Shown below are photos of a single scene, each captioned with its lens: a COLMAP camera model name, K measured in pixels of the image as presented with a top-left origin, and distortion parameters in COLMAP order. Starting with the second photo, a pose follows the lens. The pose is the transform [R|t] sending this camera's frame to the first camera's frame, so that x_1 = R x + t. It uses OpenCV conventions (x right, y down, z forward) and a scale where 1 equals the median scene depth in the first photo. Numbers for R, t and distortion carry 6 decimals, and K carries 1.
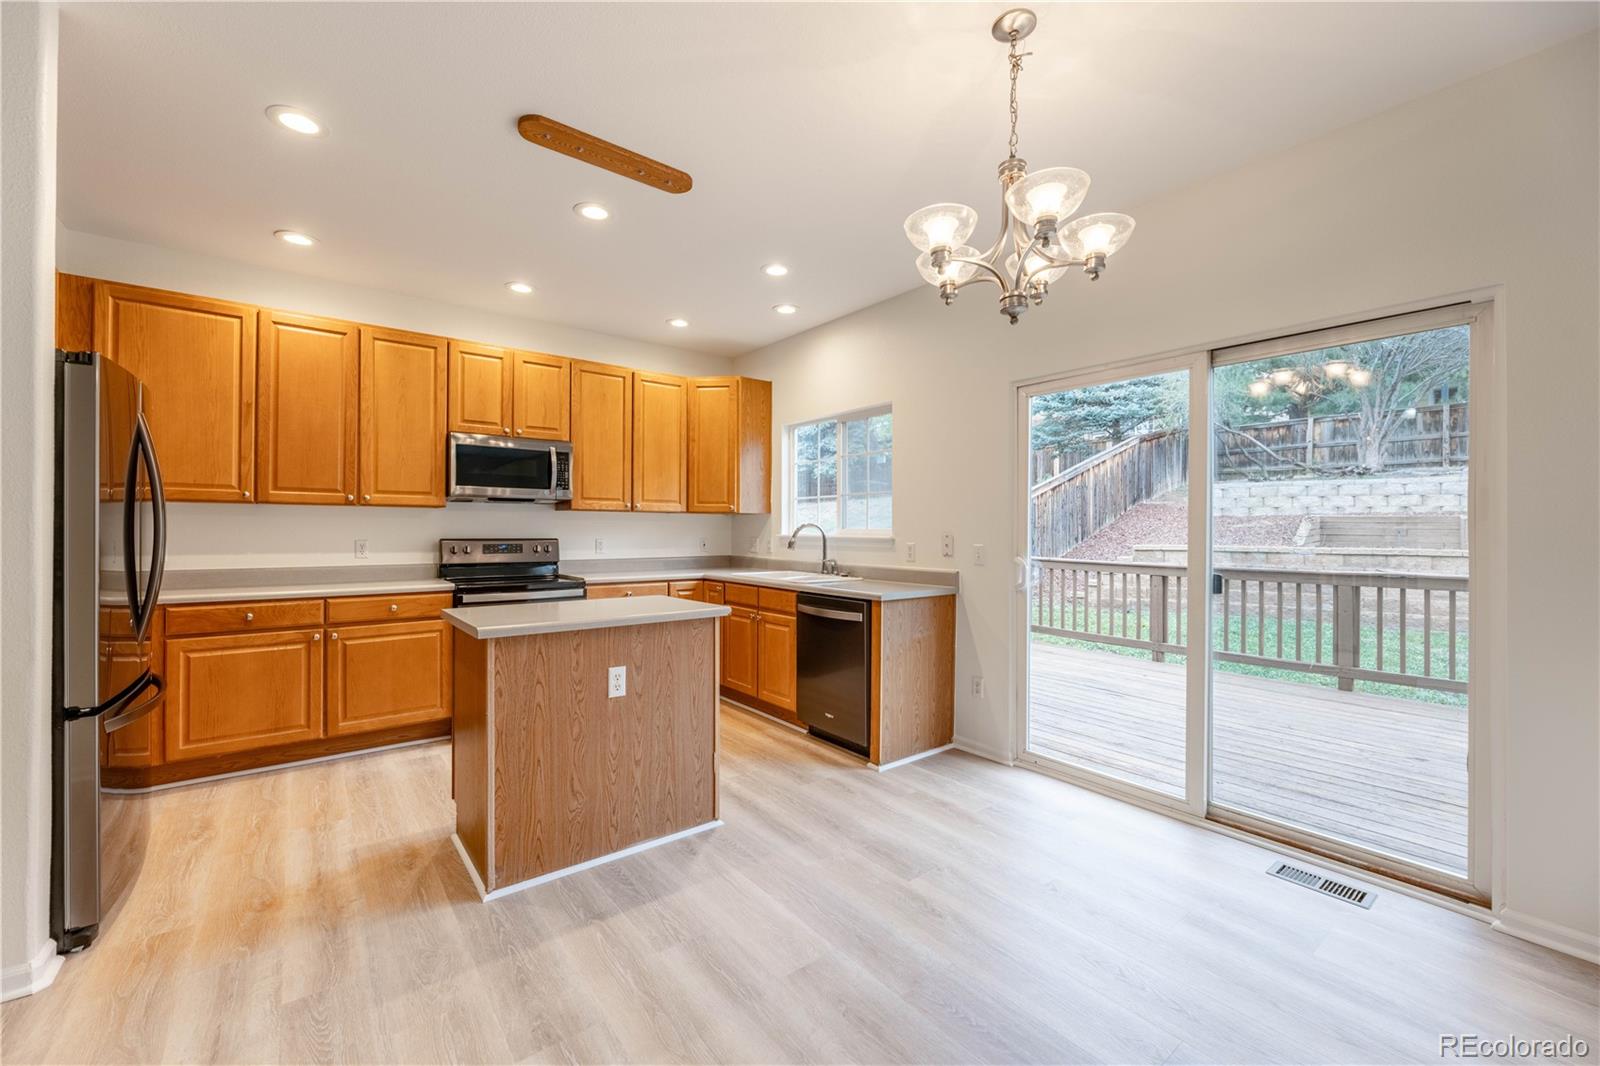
lens RADIAL K [[636.8, 0, 791.7], [0, 636.8, 535.3], [0, 0, 1]] dist [0.002068, -0.000325]
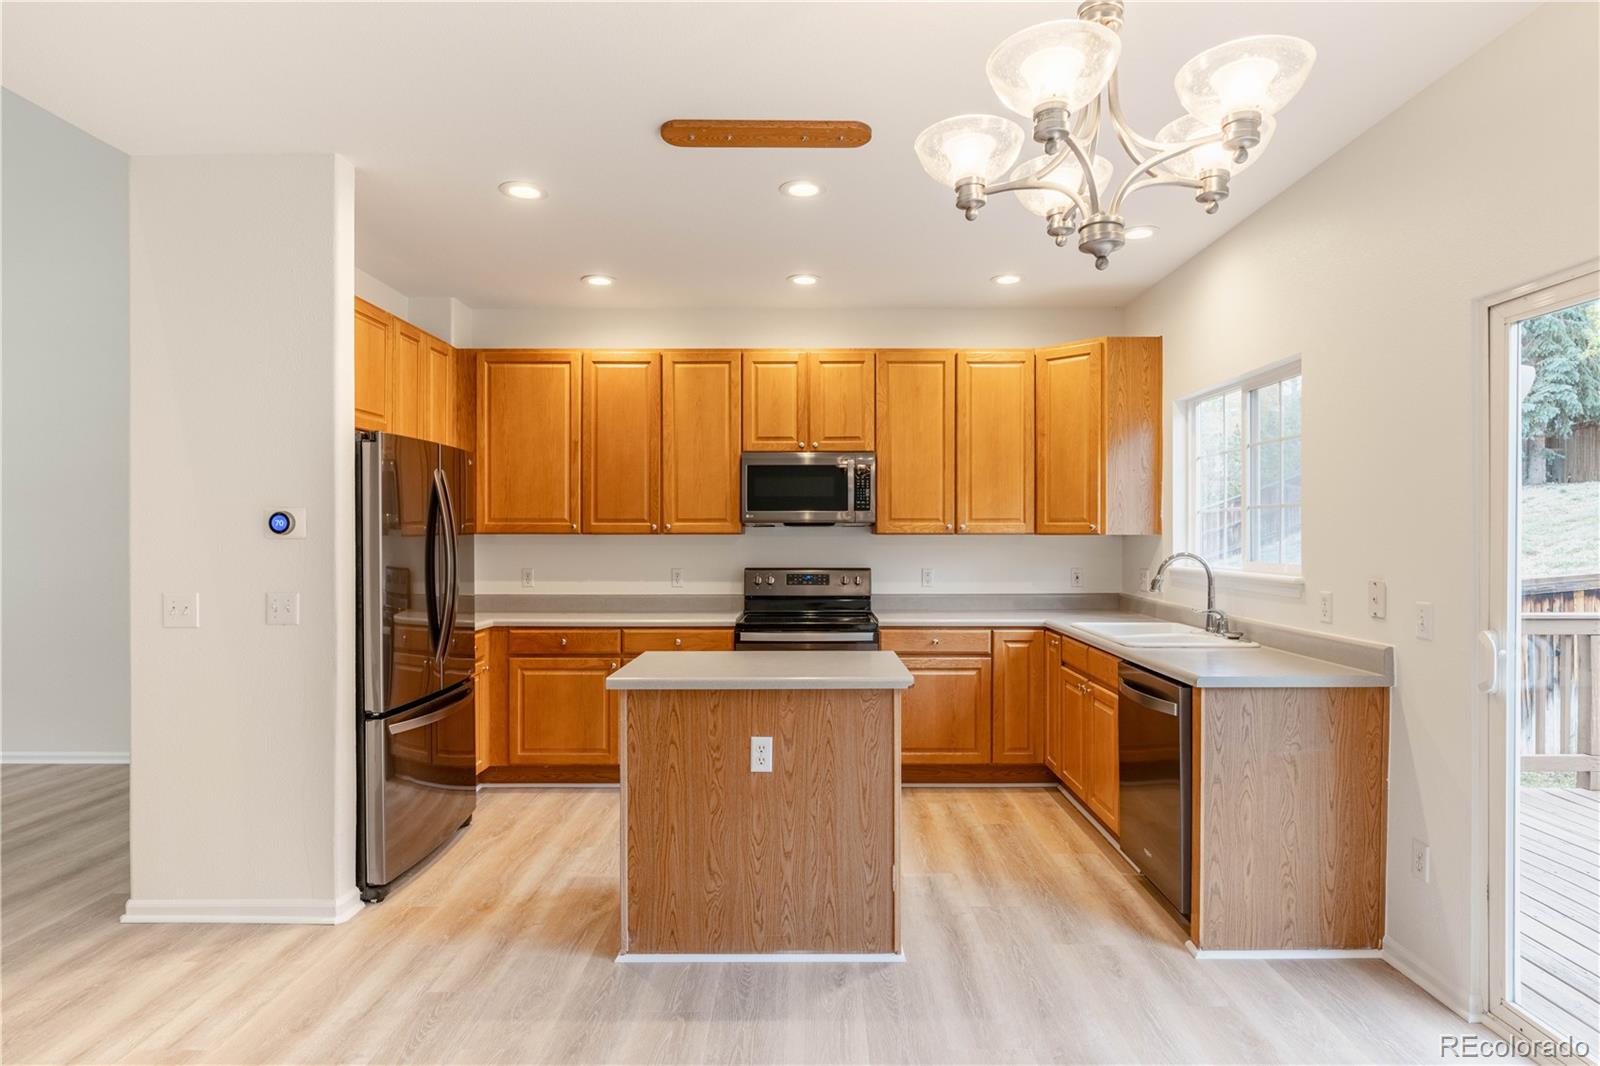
lens RADIAL K [[860.1, 0, 816.2], [0, 860.1, 548.5], [0, 0, 1]] dist [0.001591, 0.001121]
pose [[0.794077, 0.004989, -0.607797, 0.346950], [-0.001494, 0.999979, 0.006256, -0.037179], [0.607816, -0.004060, 0.794068, 0.097775]]
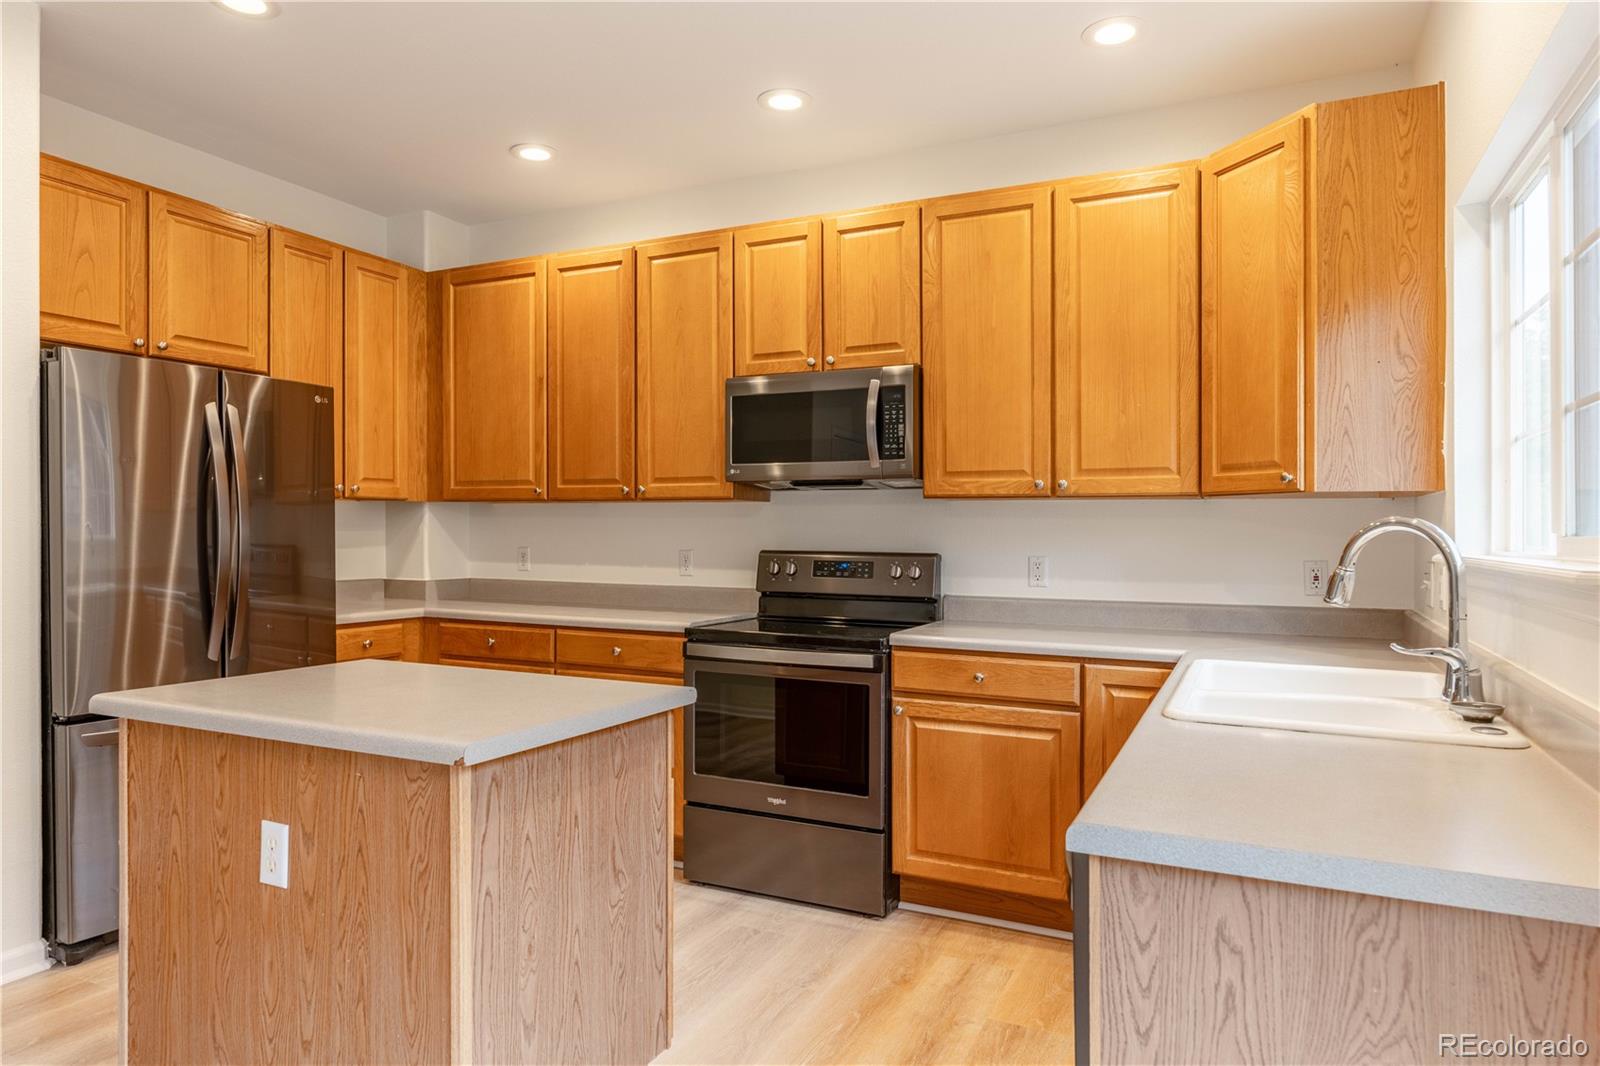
lens RADIAL K [[970.8, 0, 799.1], [0, 970.8, 538.0], [0, 0, 1]] dist [-0.001406, -0.001994]
pose [[0.452659, 0.004297, -0.891673, 0.393899], [-0.013760, 0.999903, -0.002167, -0.006181], [0.891577, 0.013251, 0.452674, 0.737323]]
